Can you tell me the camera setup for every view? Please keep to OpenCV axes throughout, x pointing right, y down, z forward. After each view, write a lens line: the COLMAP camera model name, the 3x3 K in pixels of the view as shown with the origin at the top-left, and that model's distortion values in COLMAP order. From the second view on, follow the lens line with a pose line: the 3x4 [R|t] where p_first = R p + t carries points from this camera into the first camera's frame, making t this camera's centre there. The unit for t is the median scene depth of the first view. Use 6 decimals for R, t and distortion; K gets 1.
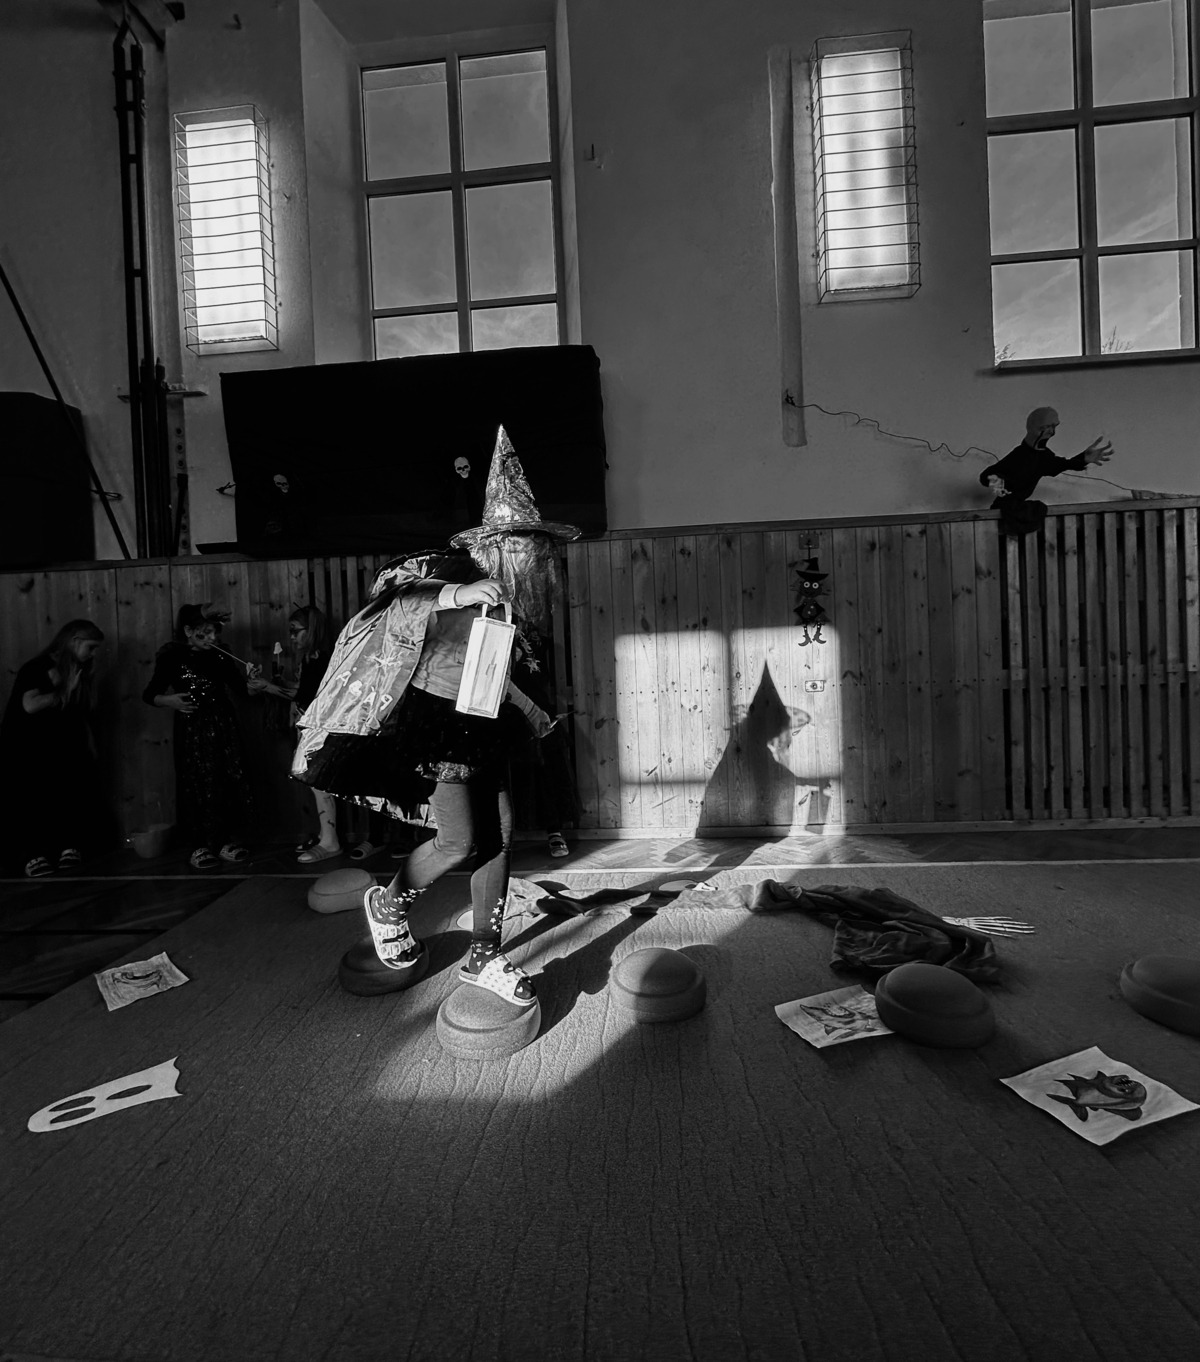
lens RADIAL K [[661.7, 0, 597.4], [0, 661.7, 673.7], [0, 0, 1]] dist [-0.001076, -0.000857]
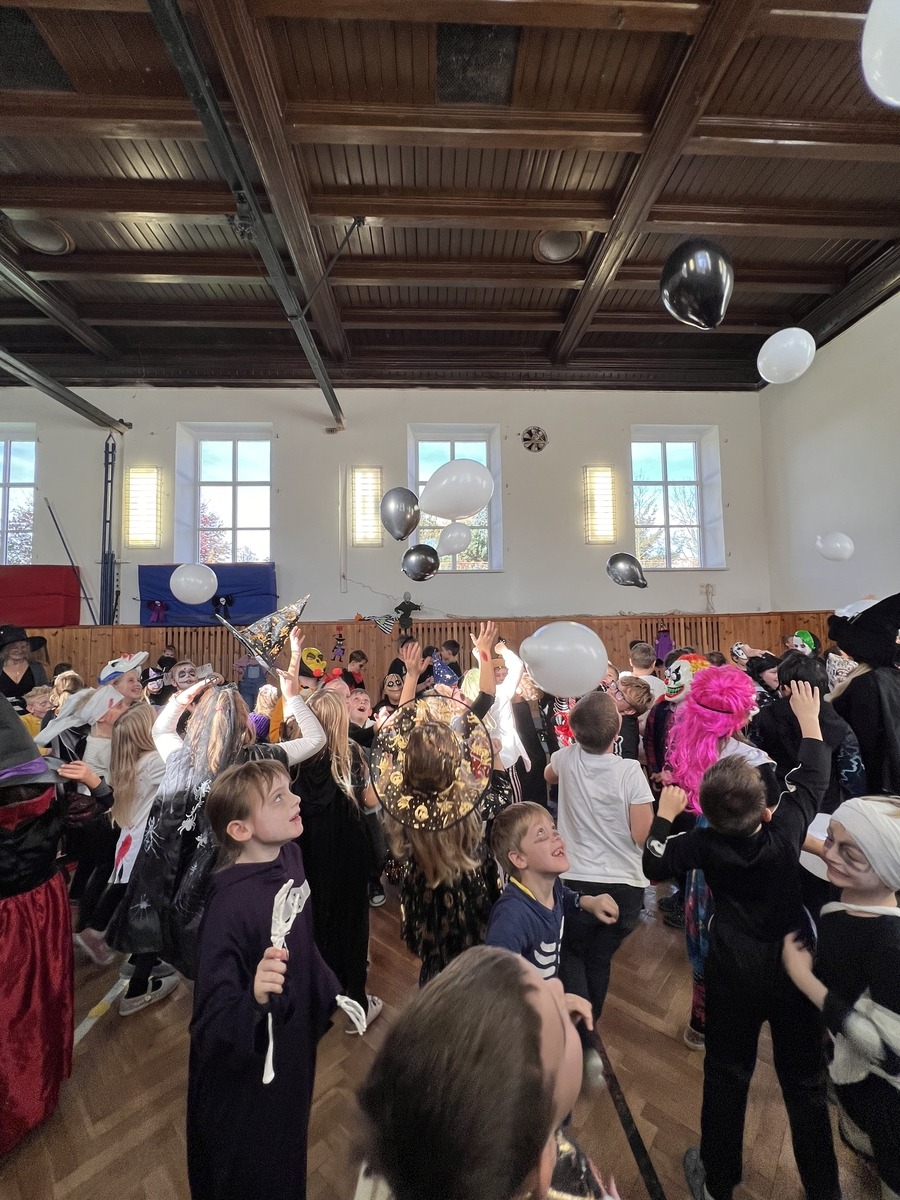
lens RADIAL K [[481.3, 0, 456.7], [0, 481.3, 596.1], [0, 0, 1]] dist [-0.001500, 0.000105]
pose [[0.990968, 0.031761, 0.130286, 0.512902], [-0.021182, 0.996424, -0.081800, -0.160355], [-0.132418, 0.078302, 0.988096, -1.187528]]
